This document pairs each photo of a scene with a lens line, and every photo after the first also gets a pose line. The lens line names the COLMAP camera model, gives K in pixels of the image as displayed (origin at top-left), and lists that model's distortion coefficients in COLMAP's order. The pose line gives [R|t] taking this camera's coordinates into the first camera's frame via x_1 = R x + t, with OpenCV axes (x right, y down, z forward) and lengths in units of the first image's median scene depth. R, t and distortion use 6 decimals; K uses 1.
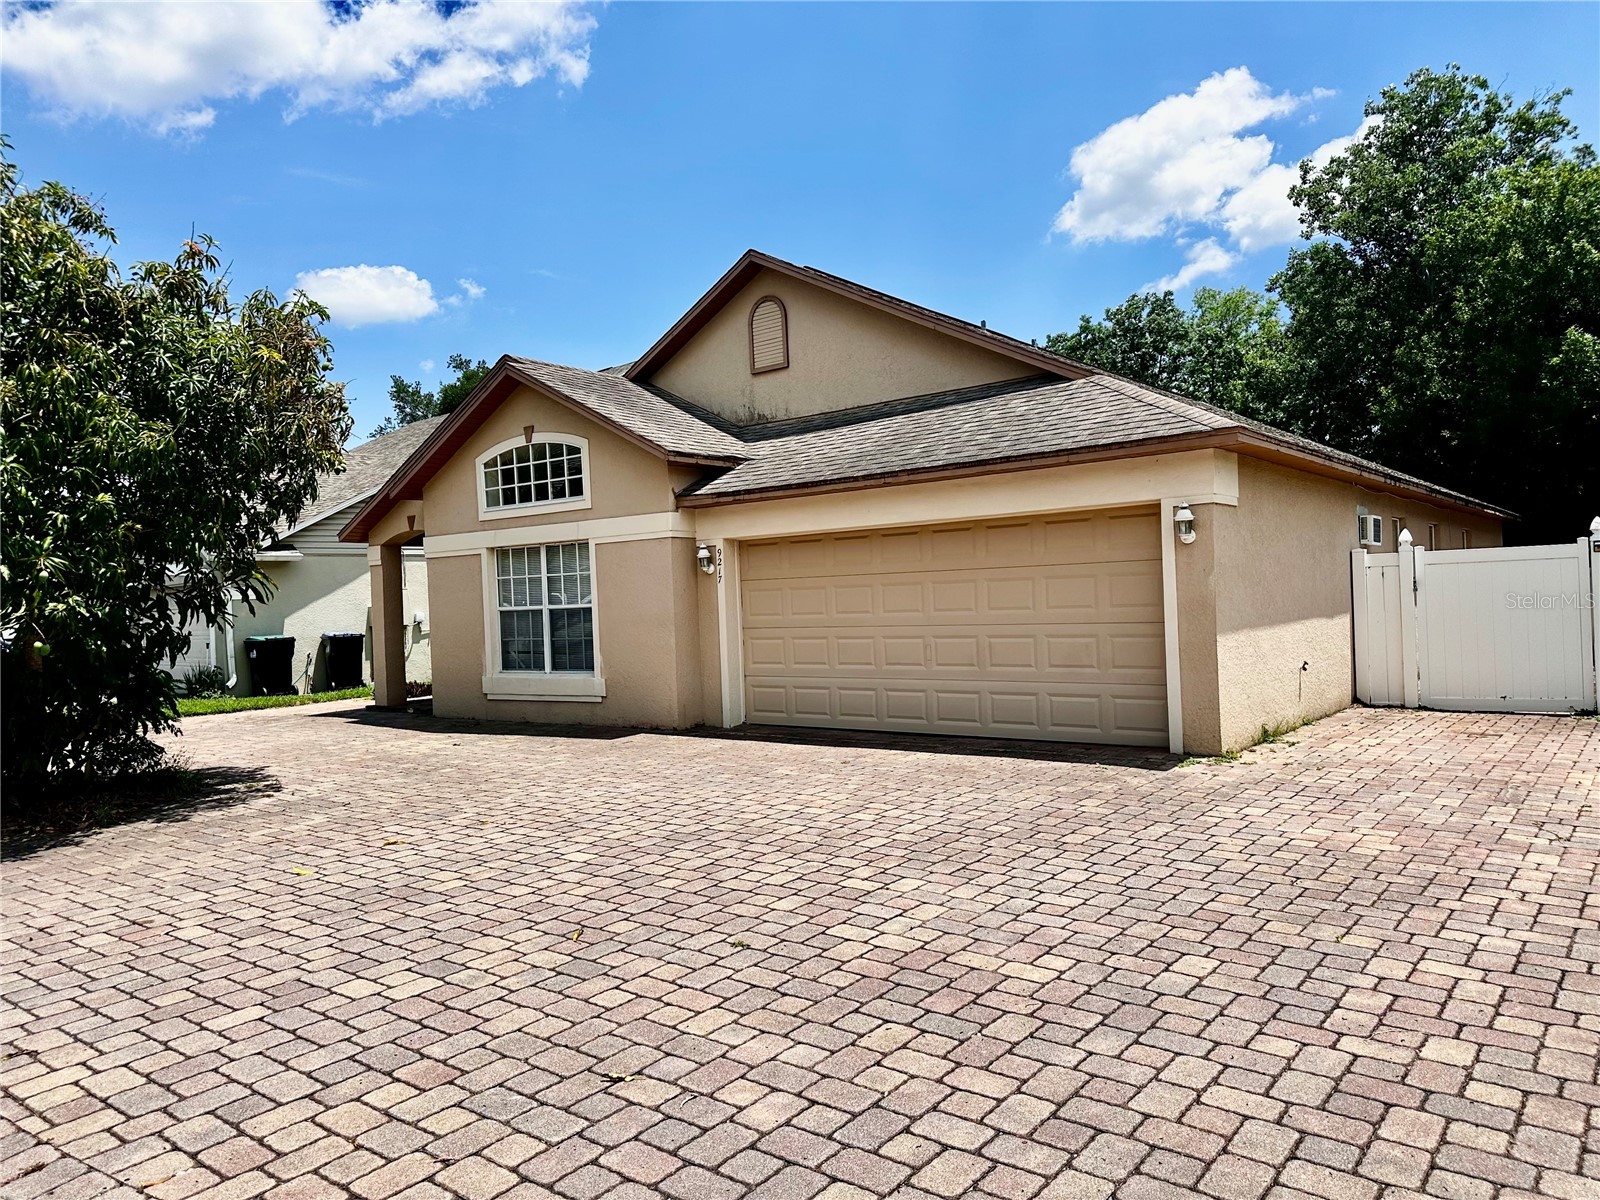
lens RADIAL K [[1023.7, 0, 800.0], [0, 1023.7, 600.0], [0, 0, 1]] dist [0.051318, -0.000416]
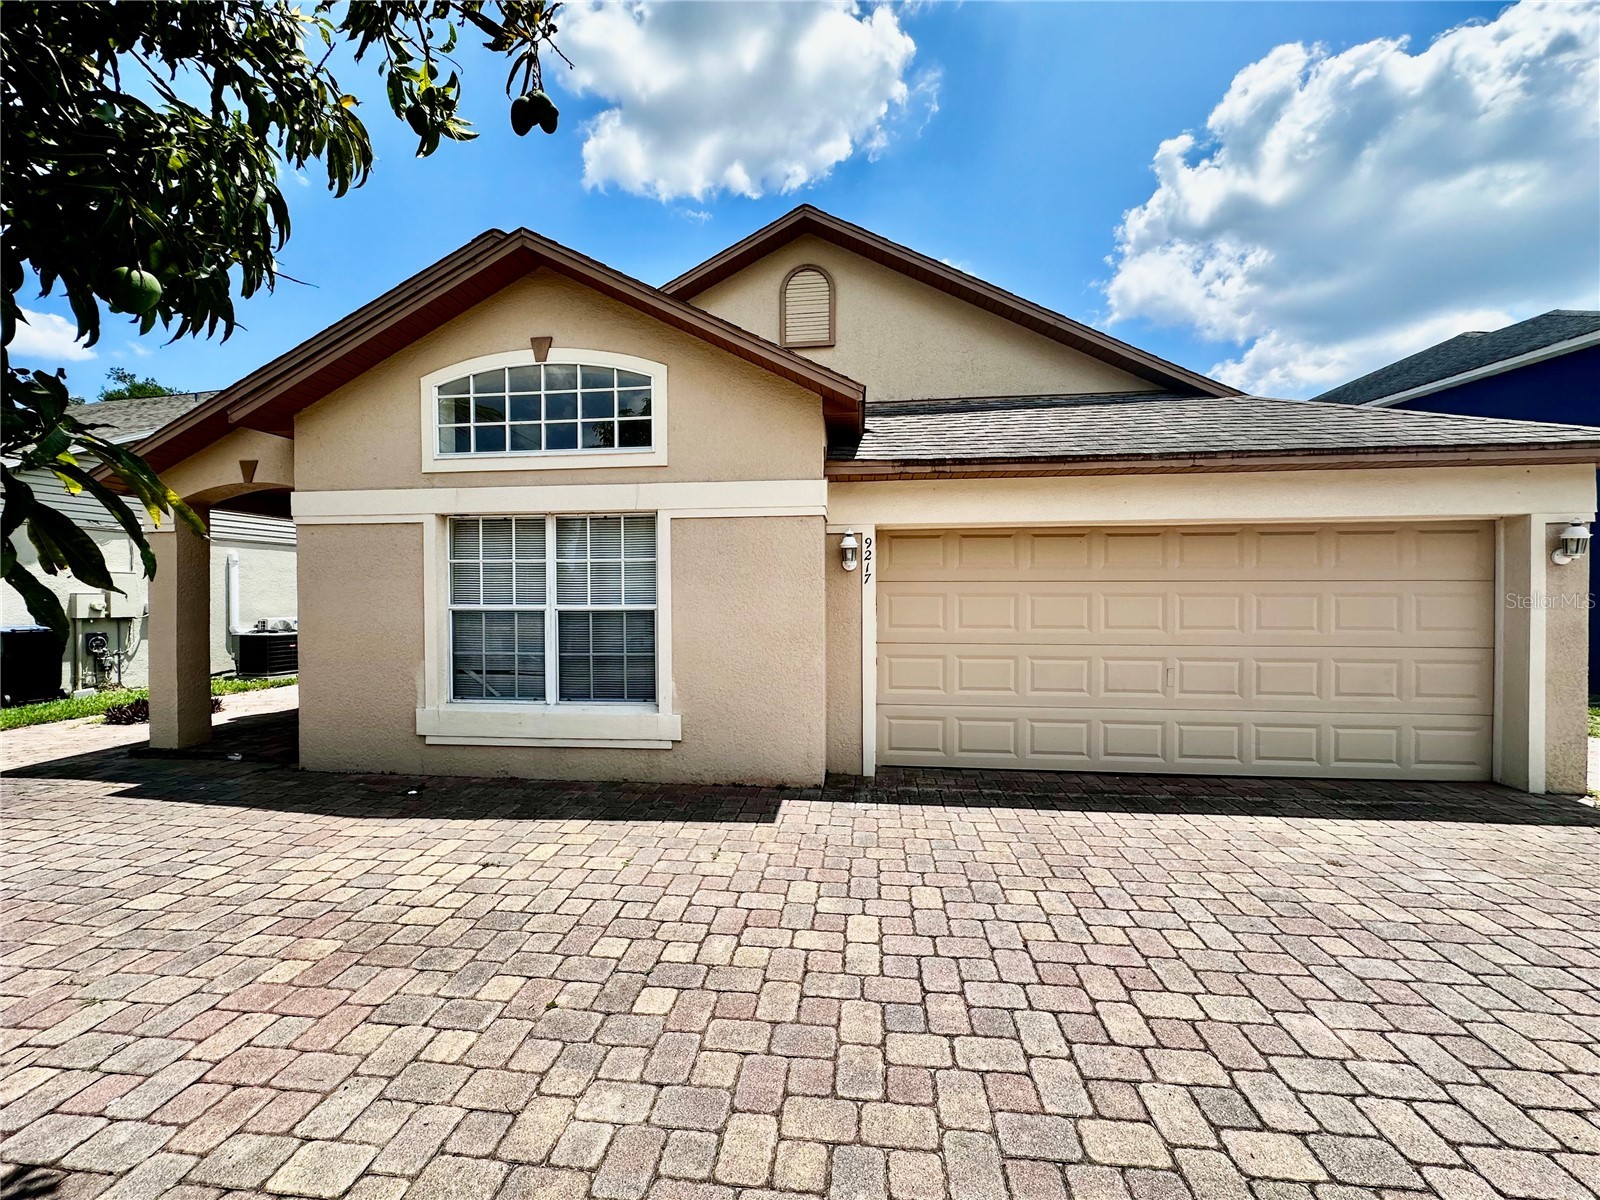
lens RADIAL K [[642.3, 0, 799.5], [0, 642.3, 601.8], [0, 0, 1]] dist [-0.005780, 0.001218]
pose [[0.867137, 0.036003, 0.496767, -0.321784], [-0.029628, 0.999346, -0.020710, 0.007322], [-0.497188, 0.003240, 0.867637, 0.558052]]
